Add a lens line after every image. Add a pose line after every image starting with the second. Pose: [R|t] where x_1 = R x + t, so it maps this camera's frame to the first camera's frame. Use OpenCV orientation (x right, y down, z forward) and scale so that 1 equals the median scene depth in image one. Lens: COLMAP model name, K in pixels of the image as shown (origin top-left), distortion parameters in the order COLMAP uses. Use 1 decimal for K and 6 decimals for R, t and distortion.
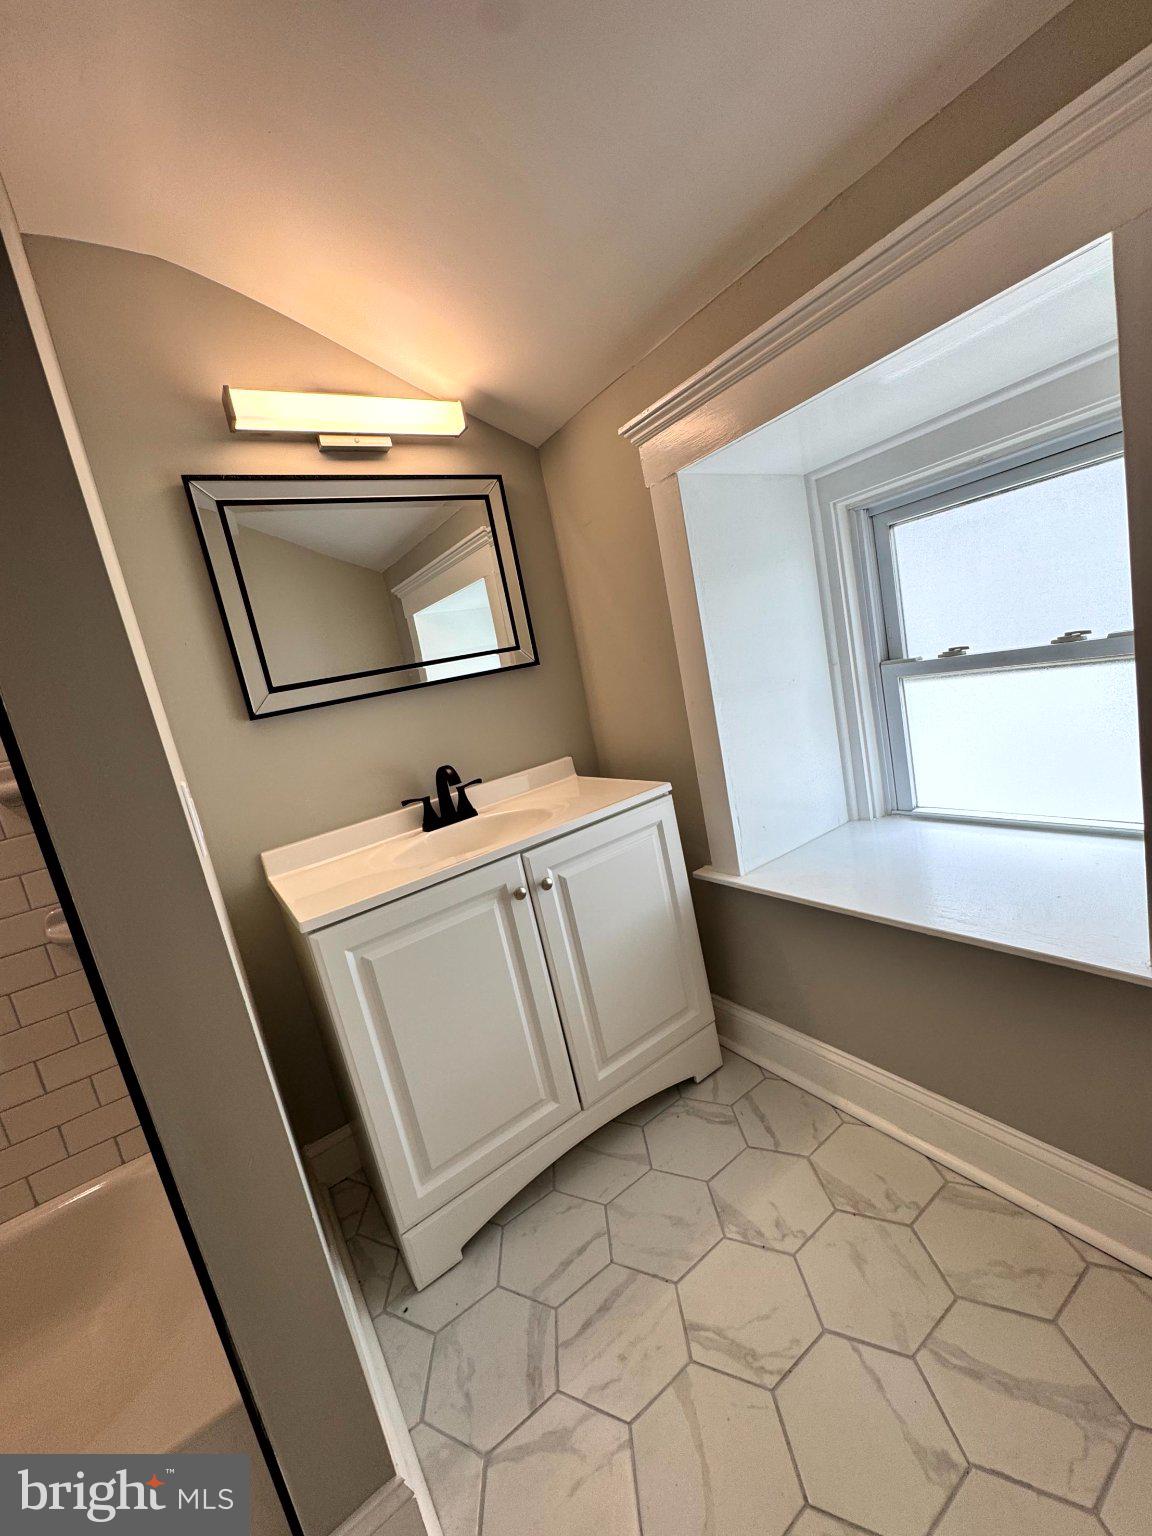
lens RADIAL K [[614.6, 0, 575.2], [0, 614.6, 770.7], [0, 0, 1]] dist [-0.001338, 0.000301]
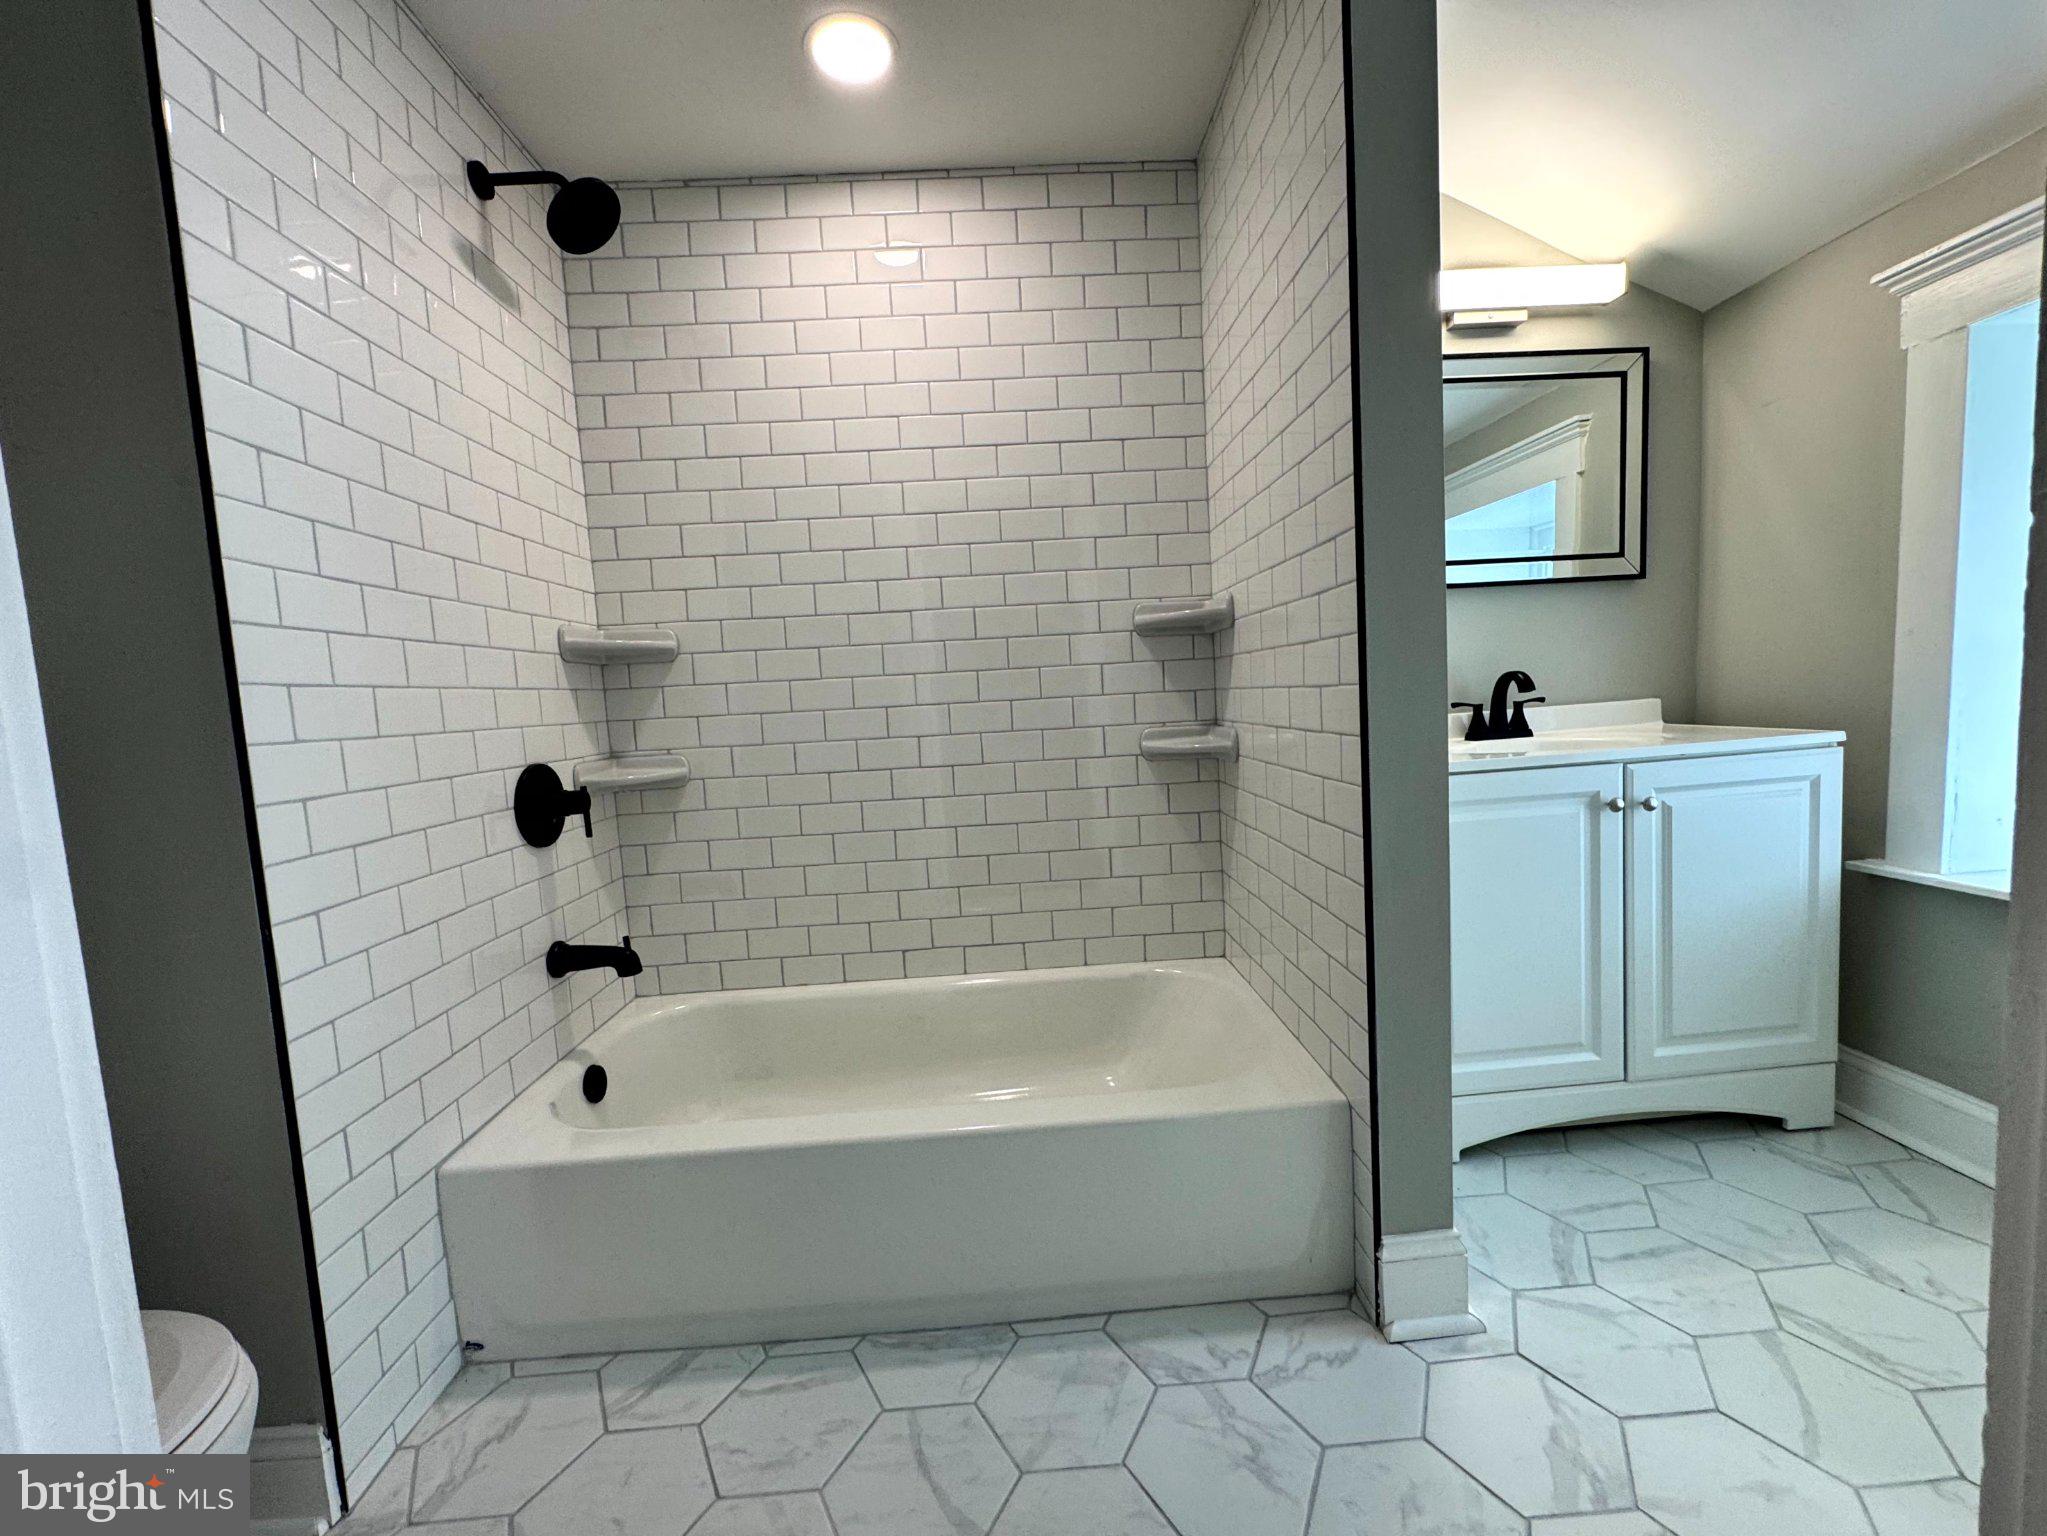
lens RADIAL K [[819.1, 0, 1023.5], [0, 819.1, 768.0], [0, 0, 1]] dist [-0.001338, 0.000301]
pose [[0.850562, 0.194076, -0.488752, -0.222639], [-0.196515, 0.979378, 0.046907, 0.230340], [0.487776, 0.056149, 0.871161, -0.417629]]
